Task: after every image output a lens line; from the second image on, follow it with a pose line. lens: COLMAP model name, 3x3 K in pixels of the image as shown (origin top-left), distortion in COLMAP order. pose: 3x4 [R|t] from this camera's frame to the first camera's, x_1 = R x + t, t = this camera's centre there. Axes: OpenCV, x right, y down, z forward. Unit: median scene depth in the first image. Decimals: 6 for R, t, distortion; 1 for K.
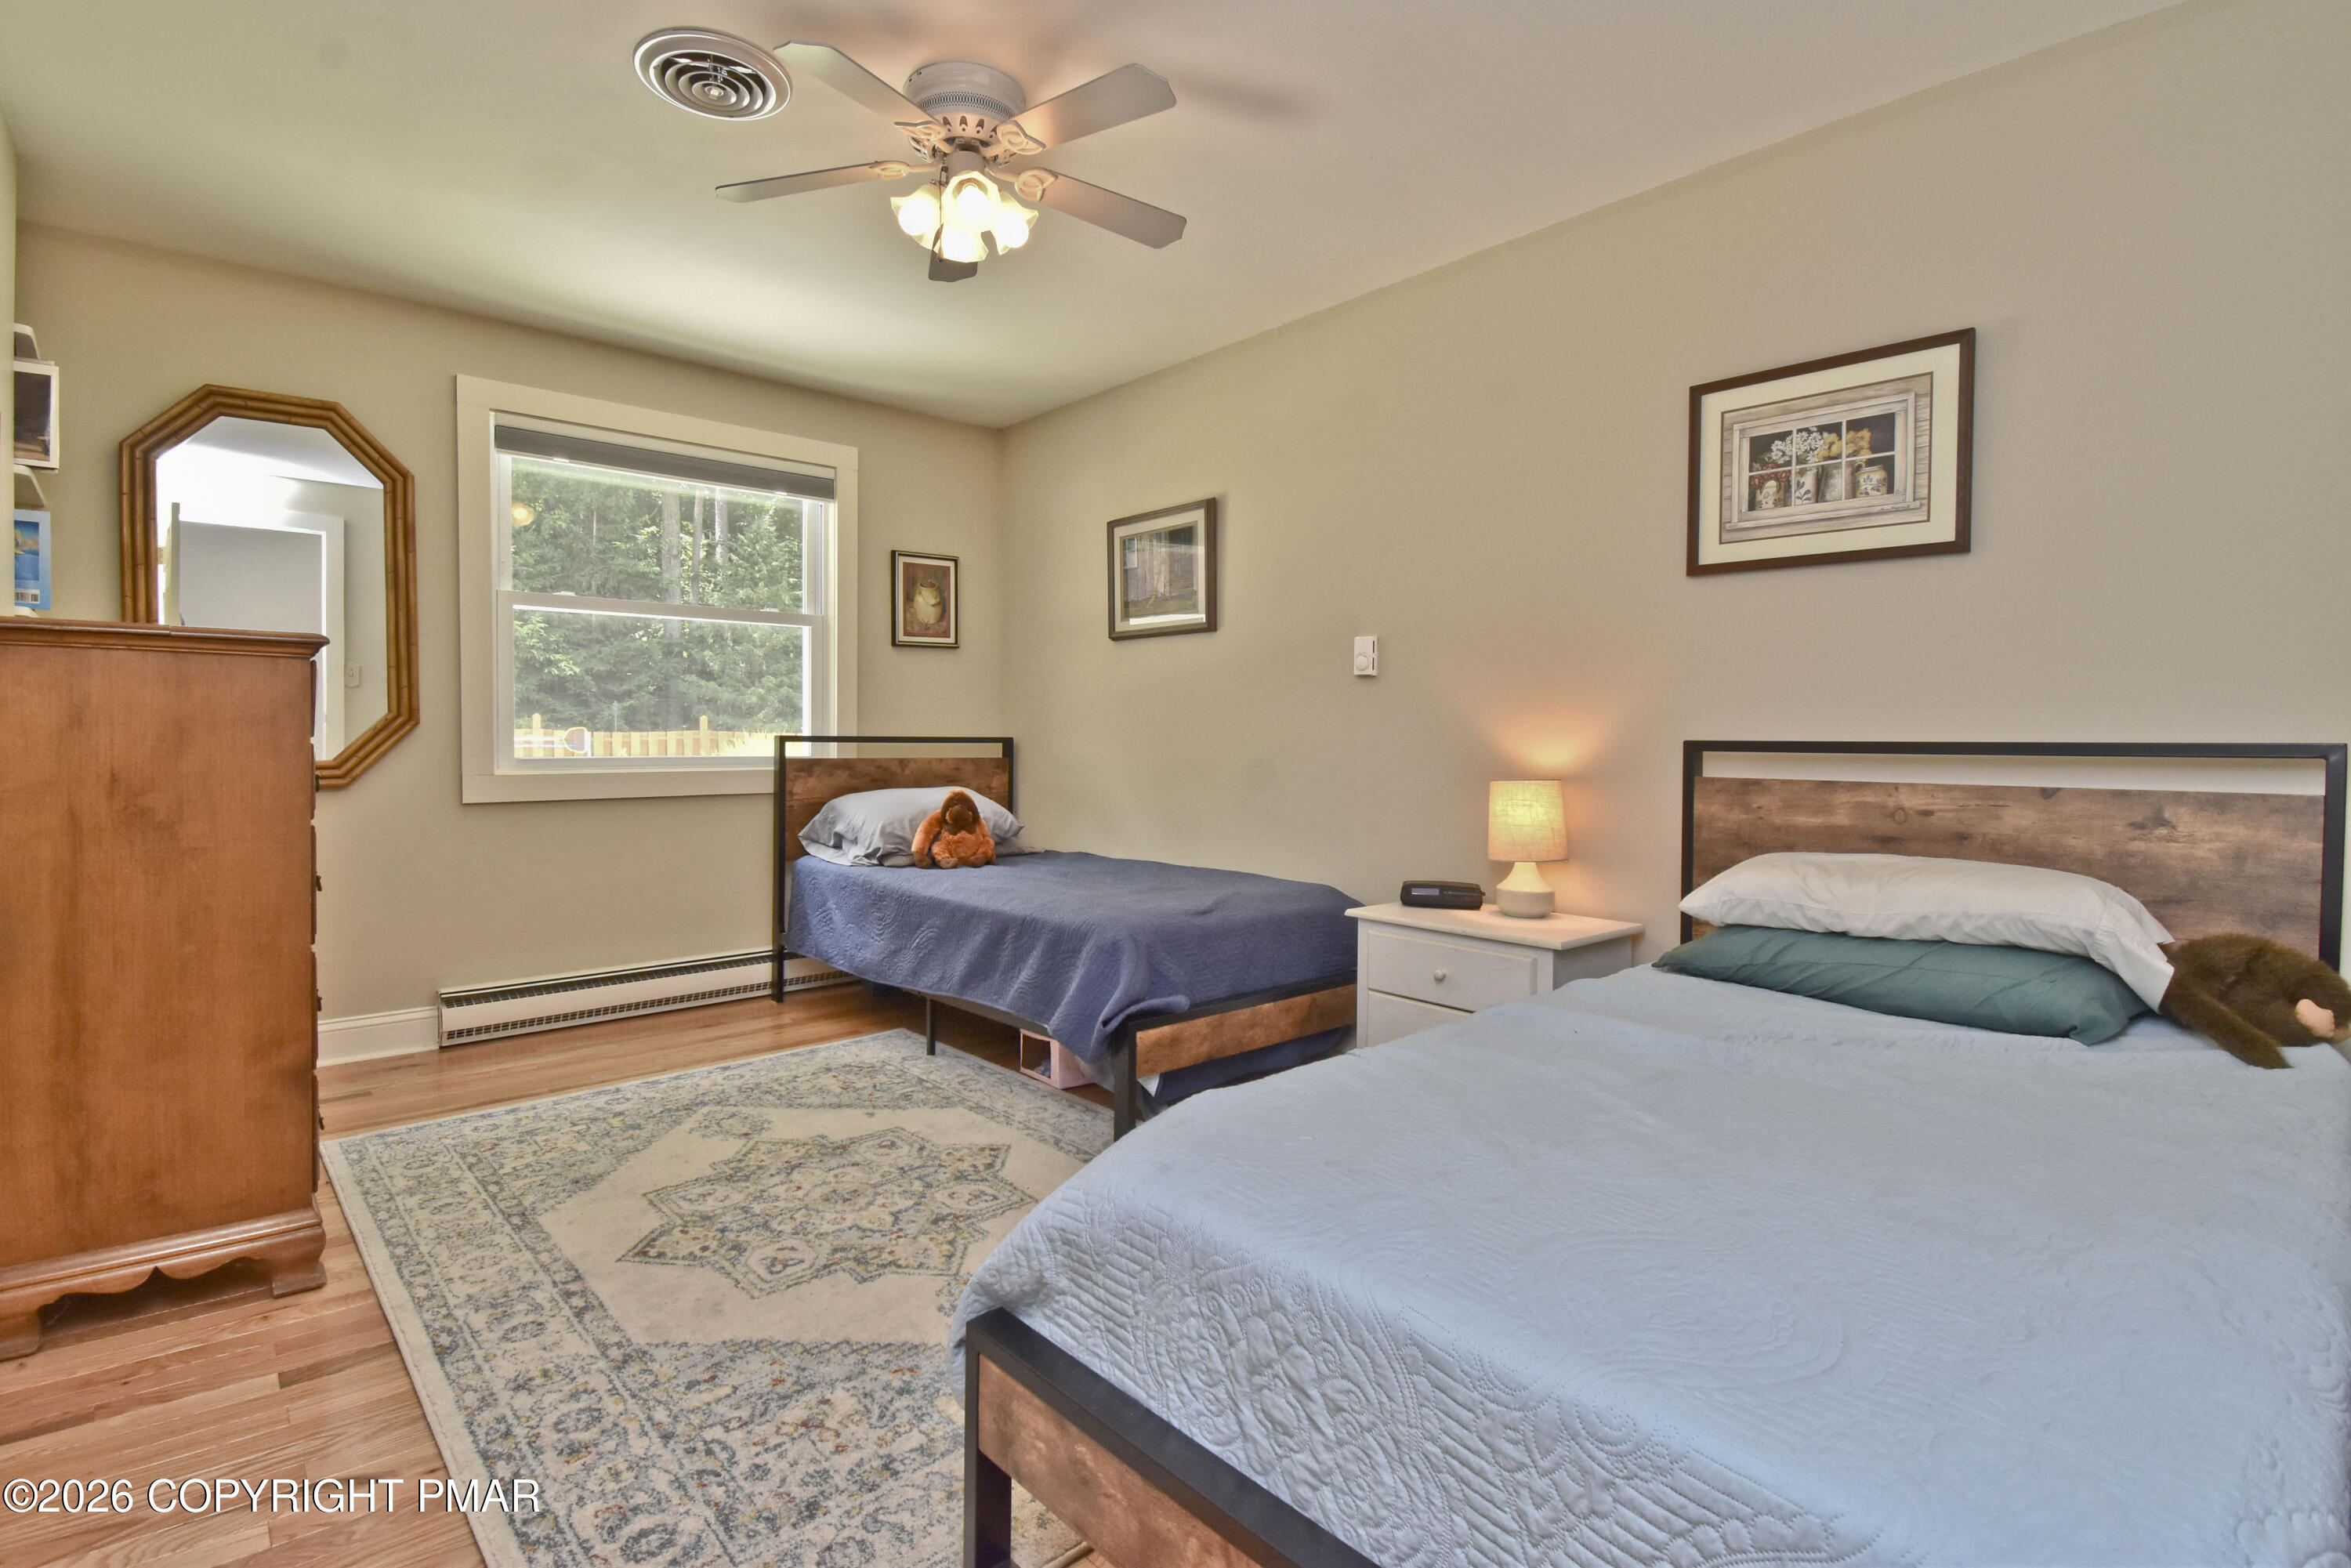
lens RADIAL K [[1104.9, 0, 1132.1], [0, 1104.9, 766.1], [0, 0, 1]] dist [0.011823, -0.028216]
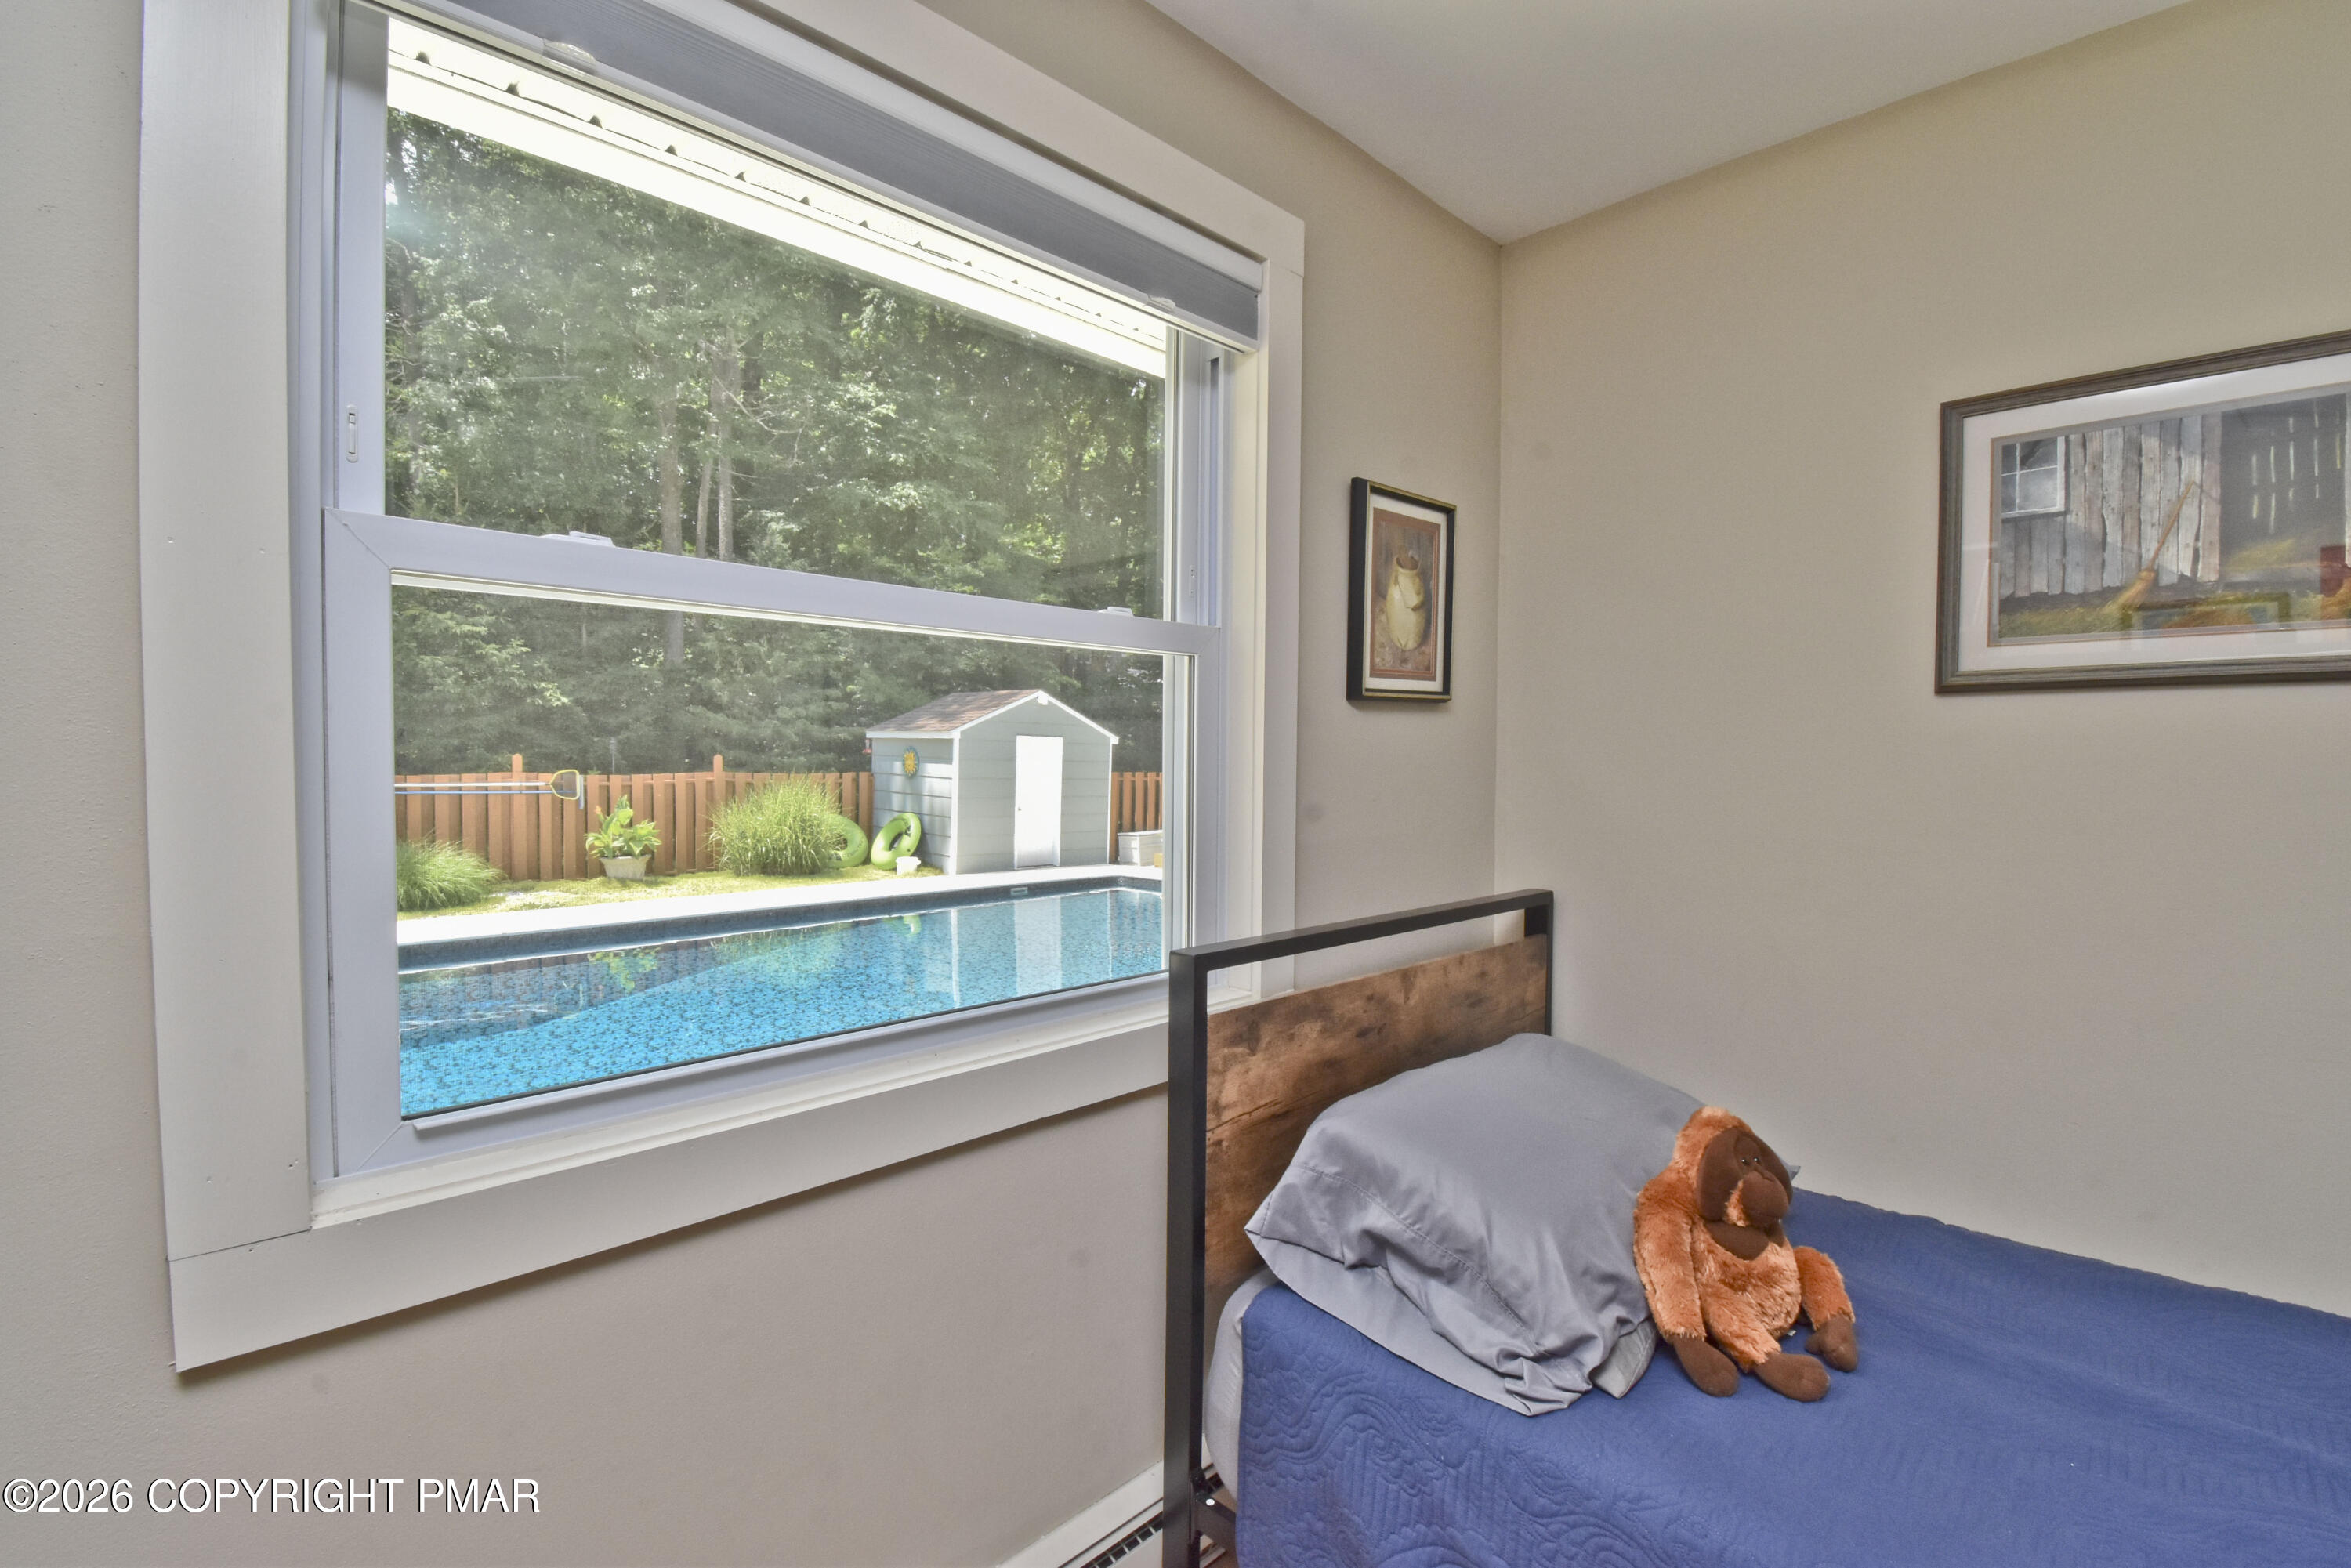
lens RADIAL K [[1041.3, 0, 1173.6], [0, 1041.3, 798.0], [0, 0, 1]] dist [0.016071, -0.022485]
pose [[0.997861, -0.000065, 0.065372, -0.548745], [-0.000561, 0.999954, 0.009558, -0.129078], [-0.065370, -0.009574, 0.997815, 1.040141]]
